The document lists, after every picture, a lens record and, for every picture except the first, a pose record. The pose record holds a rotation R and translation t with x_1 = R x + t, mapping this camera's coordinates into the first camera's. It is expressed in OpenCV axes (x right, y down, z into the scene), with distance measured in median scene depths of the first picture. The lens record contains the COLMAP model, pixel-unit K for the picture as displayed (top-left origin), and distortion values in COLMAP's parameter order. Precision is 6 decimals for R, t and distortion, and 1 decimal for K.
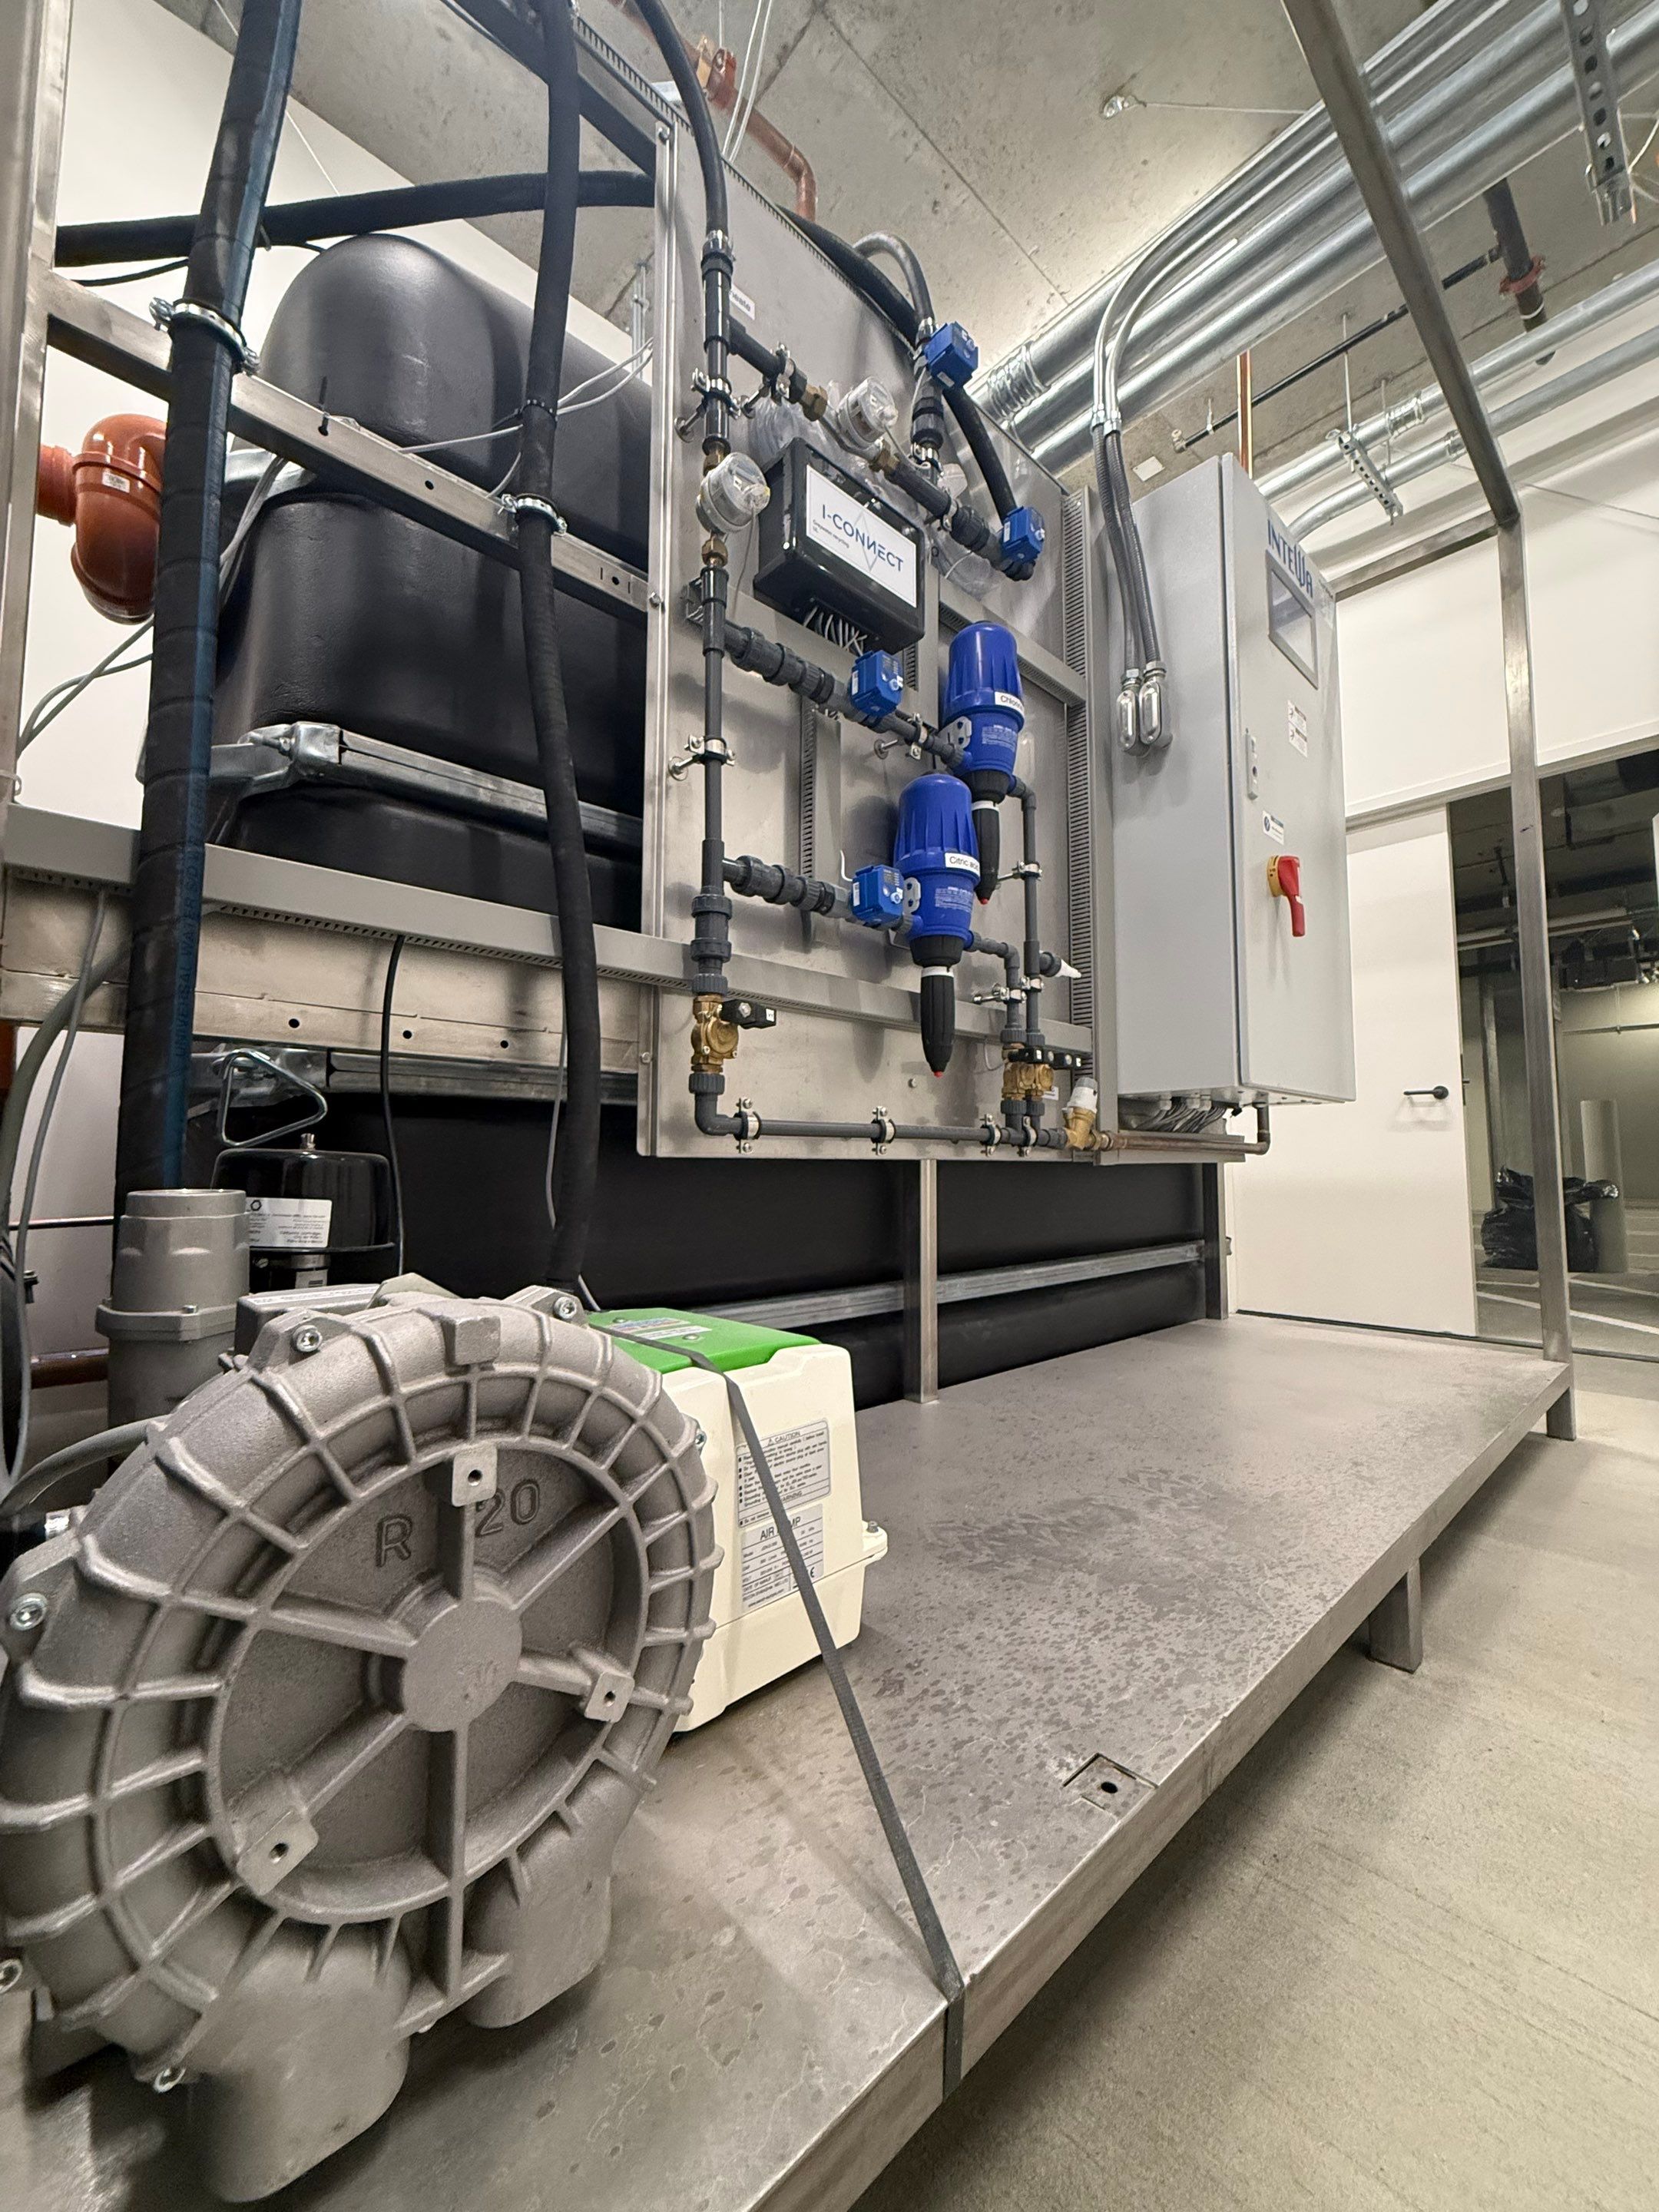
lens RADIAL K [[877.8, 0, 830.2], [0, 877.8, 1100.2], [0, 0, 1]] dist [-0.000802, 0.000056]
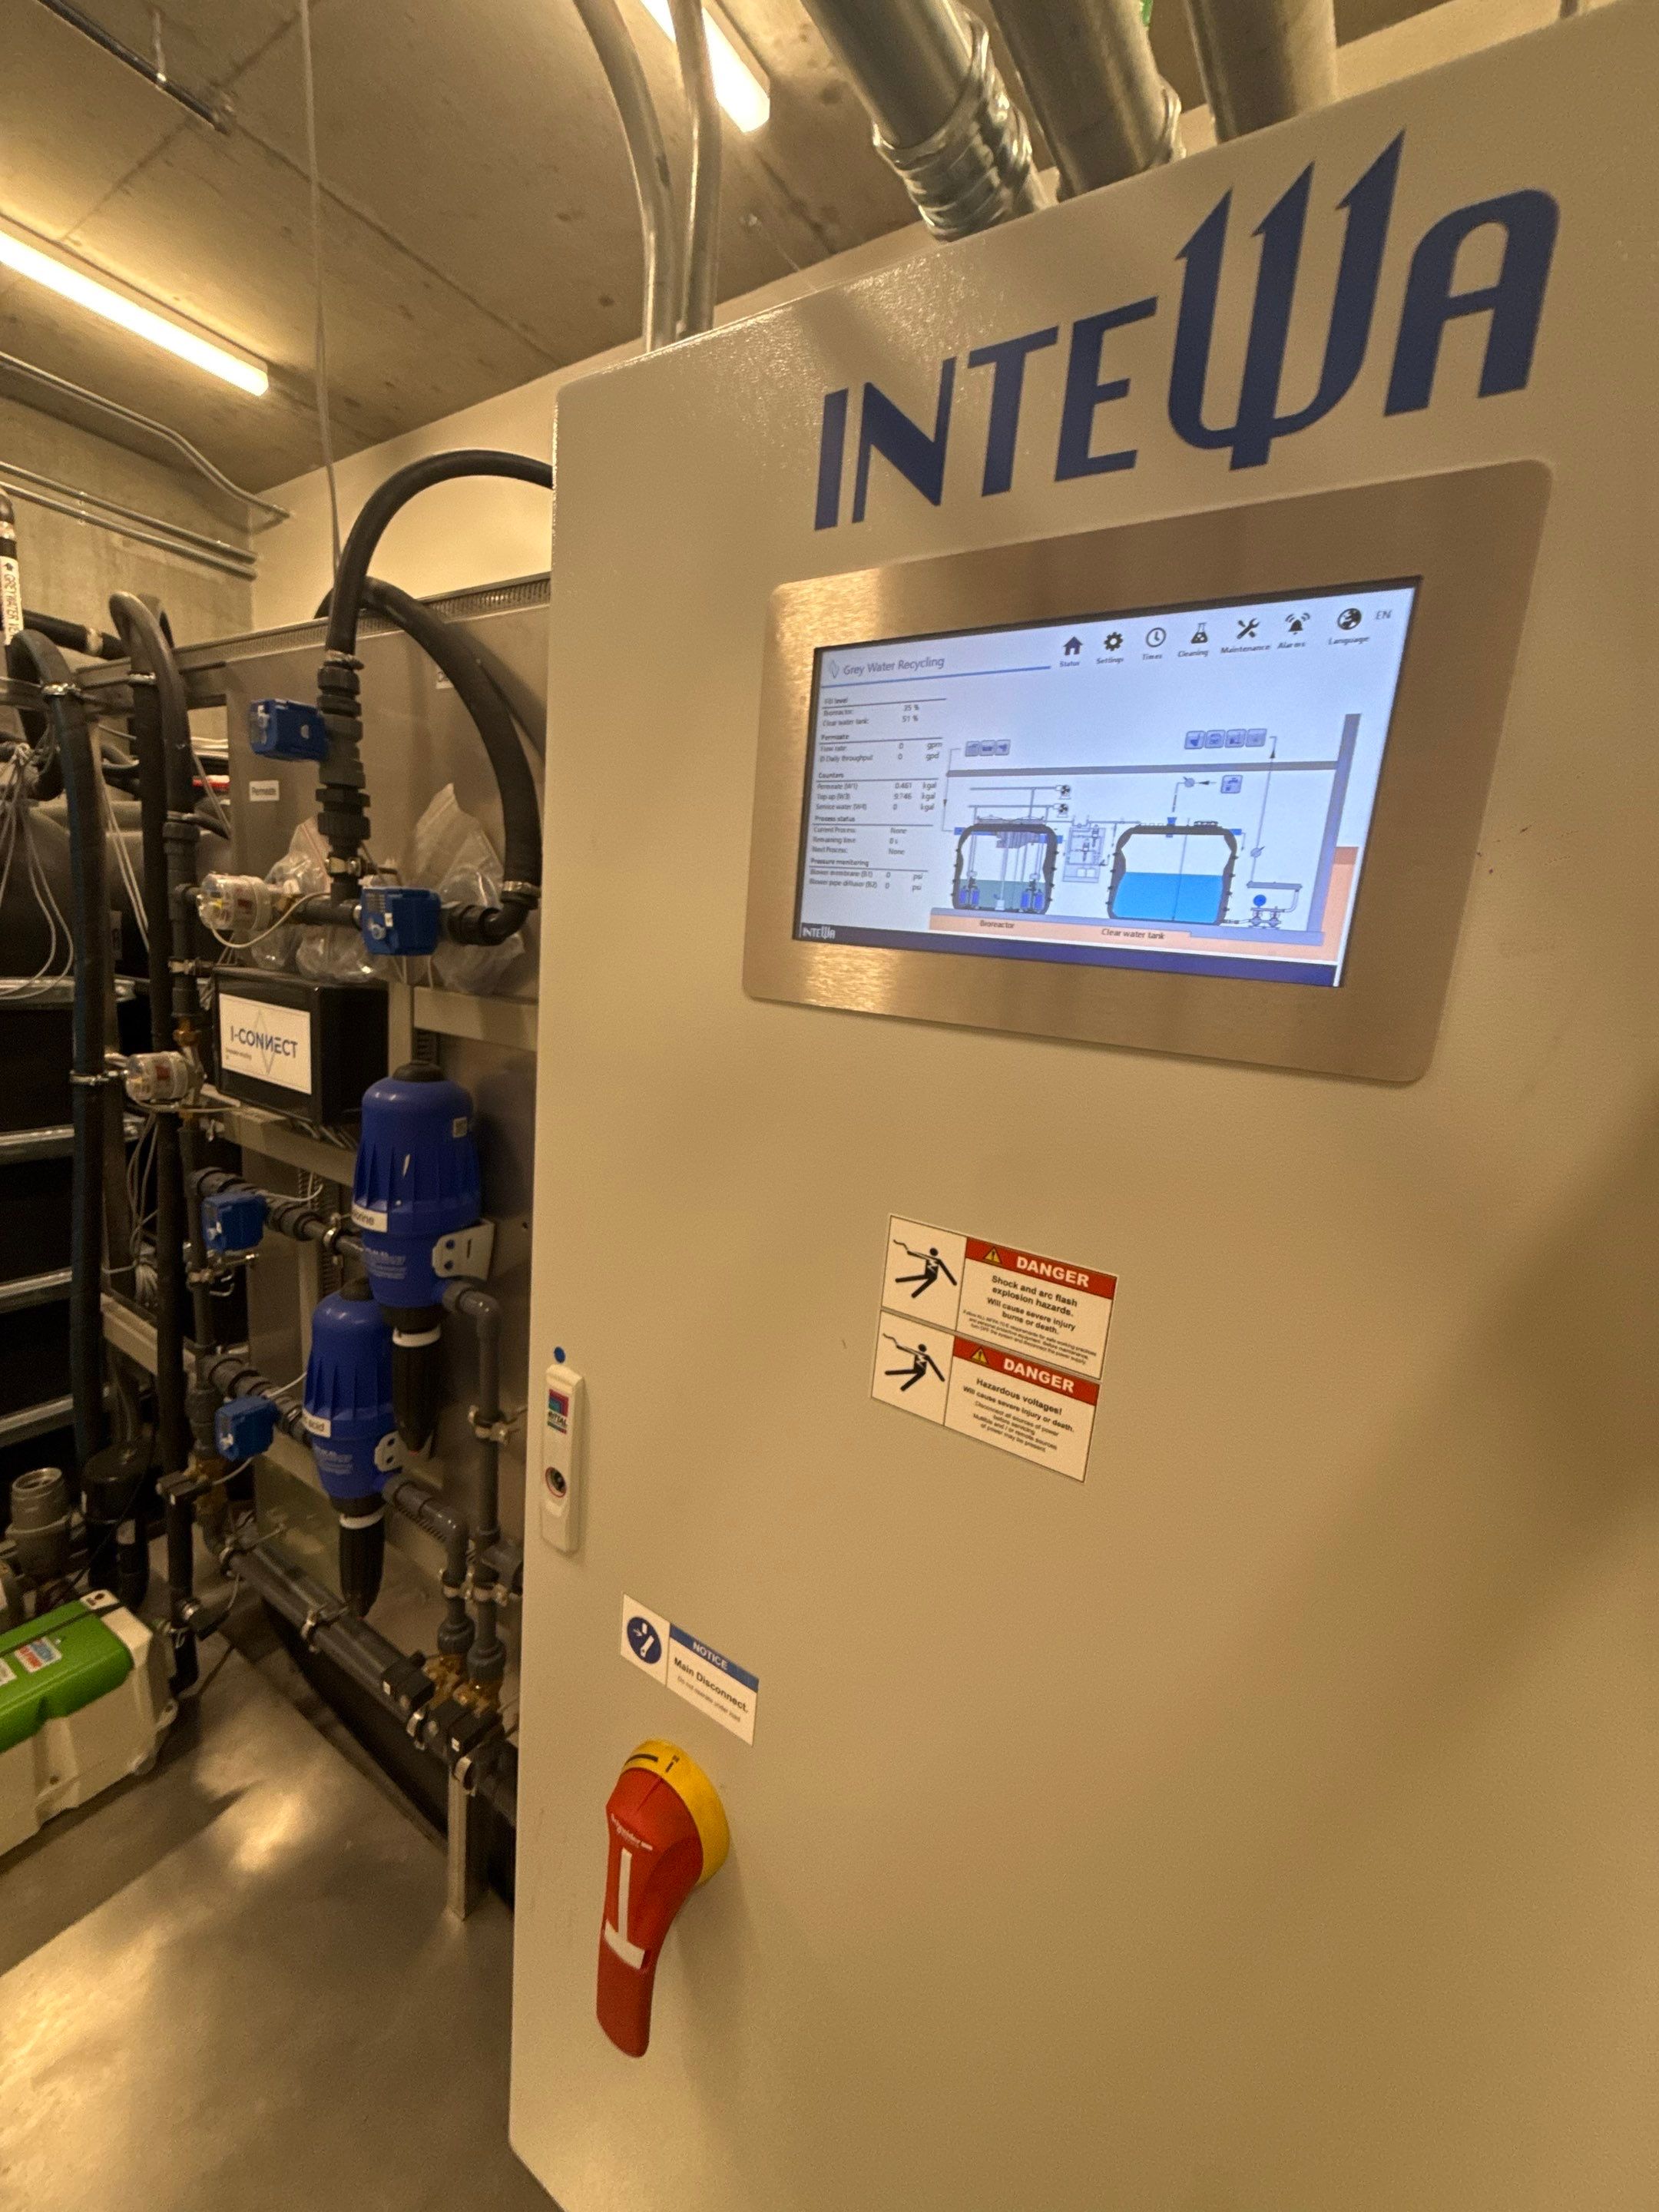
lens RADIAL K [[877.8, 0, 835.1], [0, 877.8, 1102.9], [0, 0, 1]] dist [-0.000802, 0.000056]
pose [[0.247437, 0.192738, -0.949540, 0.860463], [-0.013491, 0.980605, 0.195528, -0.627484], [0.968810, -0.035571, 0.245238, 1.109574]]
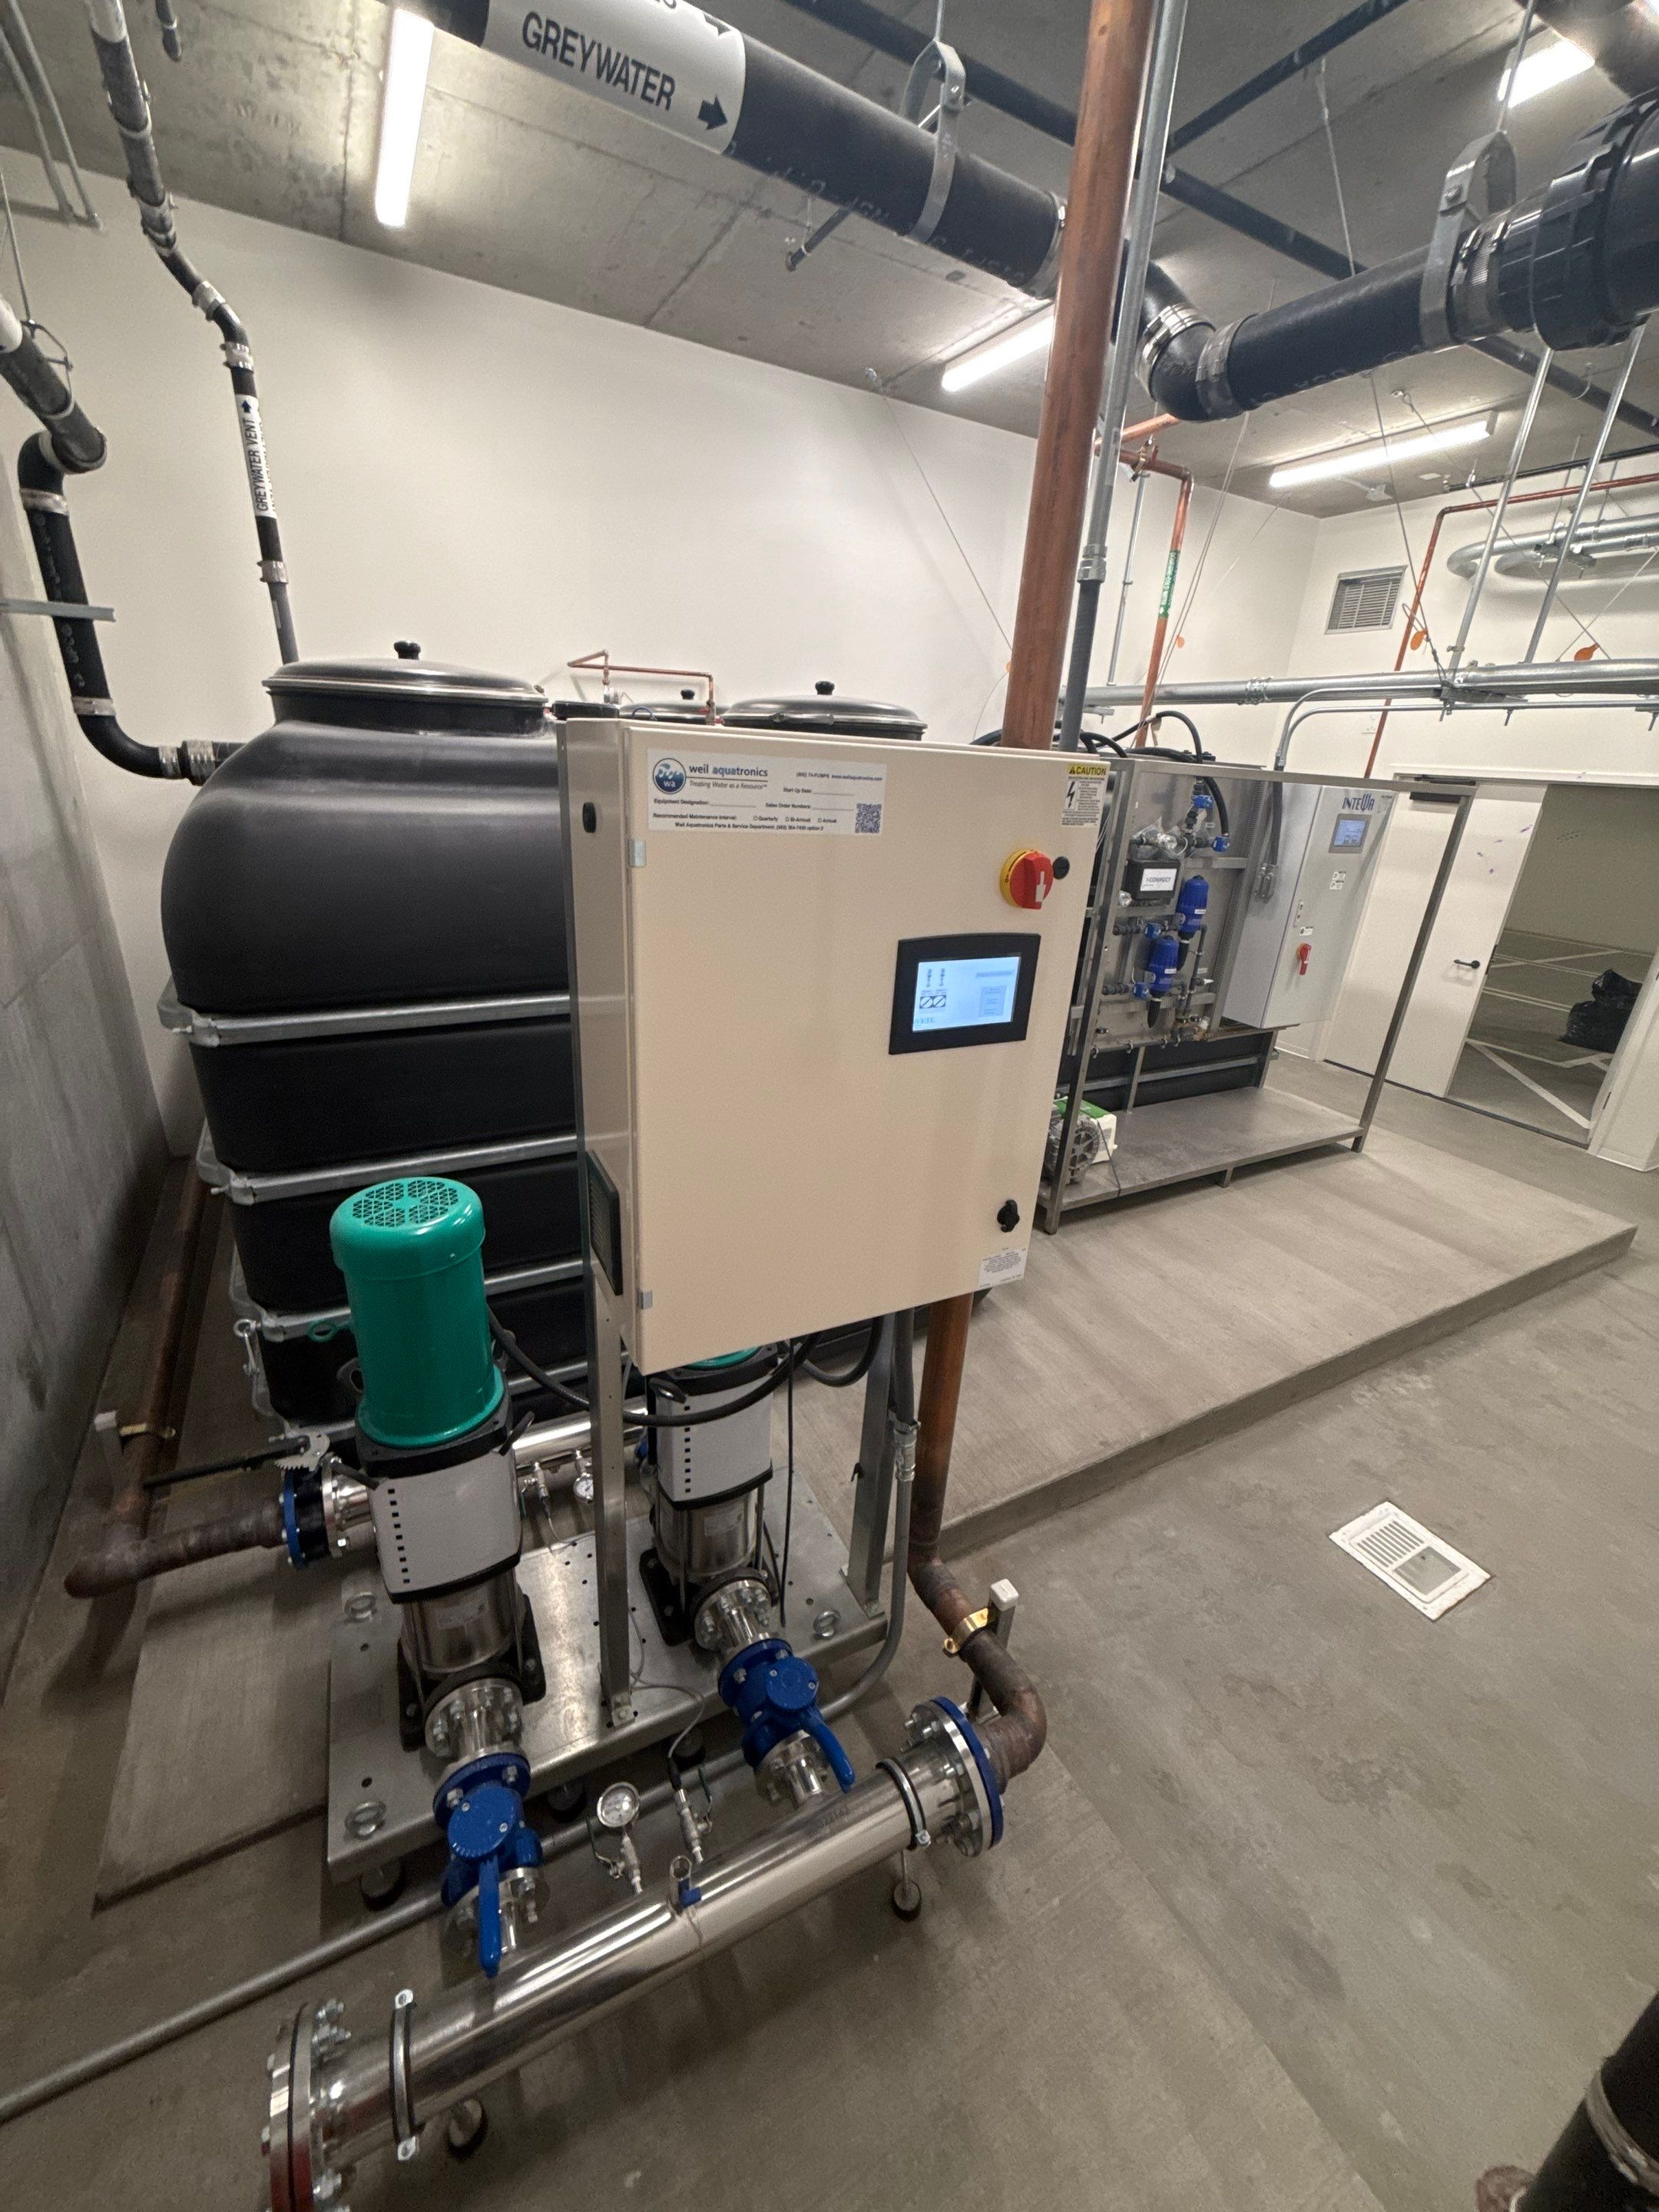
lens RADIAL K [[877.8, 0, 831.0], [0, 877.8, 1101.9], [0, 0, 1]] dist [-0.000802, 0.000056]
pose [[0.967813, 0.145724, -0.205187, -0.294162], [-0.043609, 0.900077, 0.433543, -1.046069], [0.247862, -0.410641, 0.877461, -2.114683]]
